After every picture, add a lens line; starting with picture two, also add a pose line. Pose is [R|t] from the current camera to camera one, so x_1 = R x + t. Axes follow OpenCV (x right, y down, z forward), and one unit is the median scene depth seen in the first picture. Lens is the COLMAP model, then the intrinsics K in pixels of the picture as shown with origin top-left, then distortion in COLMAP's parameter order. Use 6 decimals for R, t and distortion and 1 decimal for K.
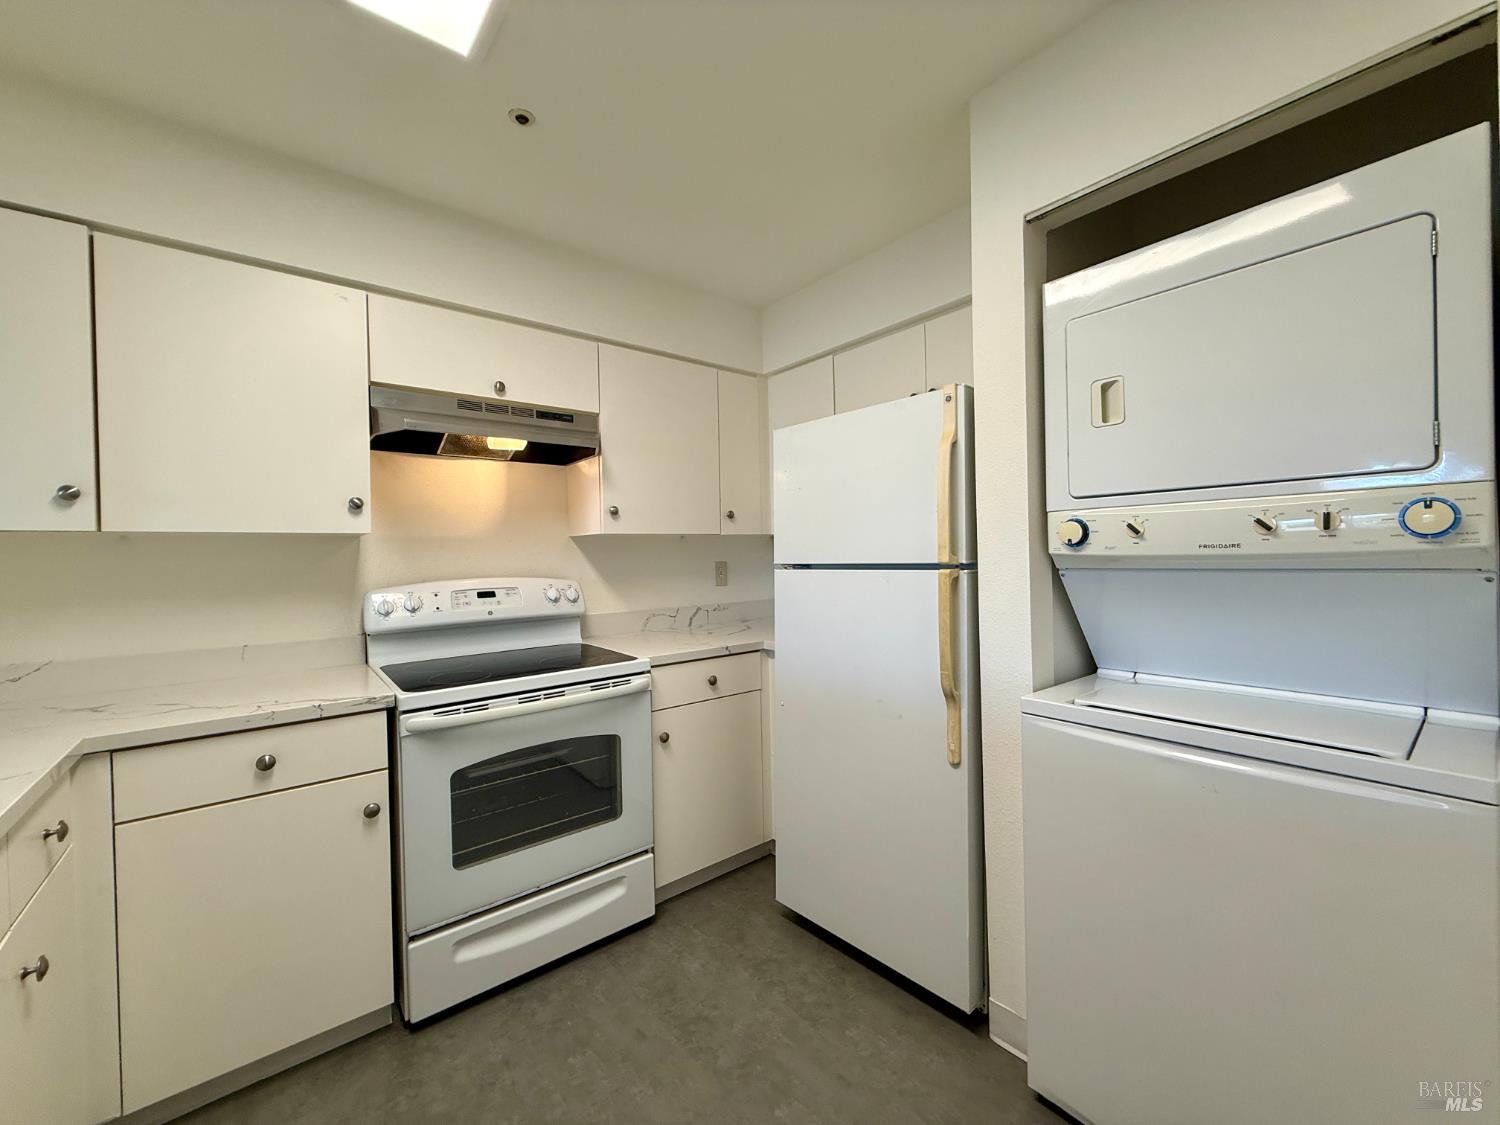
lens RADIAL K [[599.1, 0, 747.2], [0, 599.1, 562.5], [0, 0, 1]] dist [-0.001045, -0.000342]
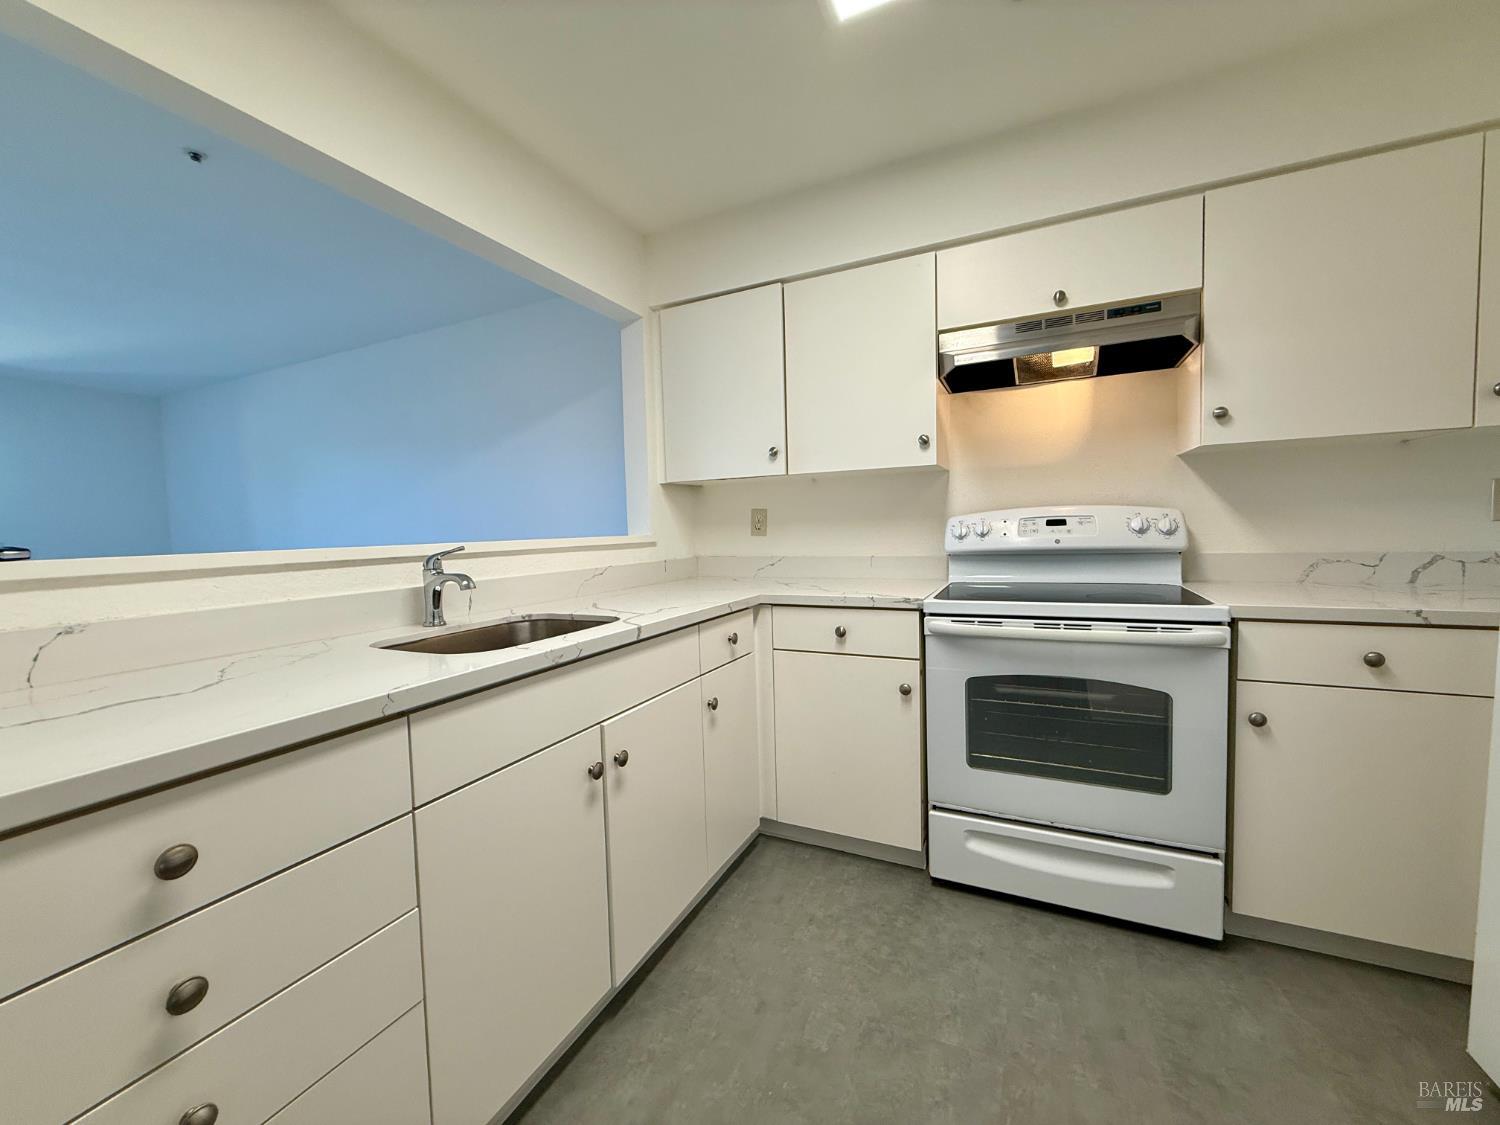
lens RADIAL K [[599.1, 0, 745.2], [0, 599.1, 564.2], [0, 0, 1]] dist [-0.001045, -0.000342]
pose [[0.420248, 0.063320, -0.905197, 0.268149], [0.006813, 0.997314, 0.072927, 0.054064], [0.907384, -0.036814, 0.418688, 0.160417]]
